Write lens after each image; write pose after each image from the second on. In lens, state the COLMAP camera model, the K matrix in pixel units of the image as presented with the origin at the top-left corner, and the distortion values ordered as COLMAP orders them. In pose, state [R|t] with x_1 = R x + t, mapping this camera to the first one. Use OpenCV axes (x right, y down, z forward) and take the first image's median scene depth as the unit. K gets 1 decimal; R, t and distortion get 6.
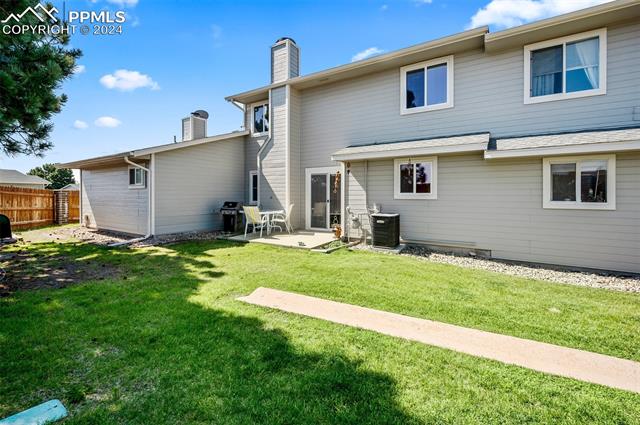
lens RADIAL K [[275.2, 0, 320.2], [0, 275.2, 209.2], [0, 0, 1]] dist [-0.000916, -0.000186]
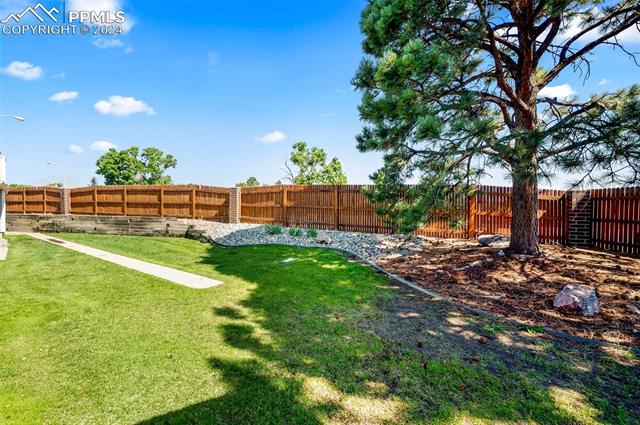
lens RADIAL K [[275.2, 0, 320.2], [0, 275.2, 209.2], [0, 0, 1]] dist [-0.000916, -0.000186]
pose [[-0.985117, -0.007546, 0.171721, -0.798203], [-0.001757, 0.999426, 0.033840, -0.066329], [-0.171878, 0.033035, -0.984564, 1.780712]]
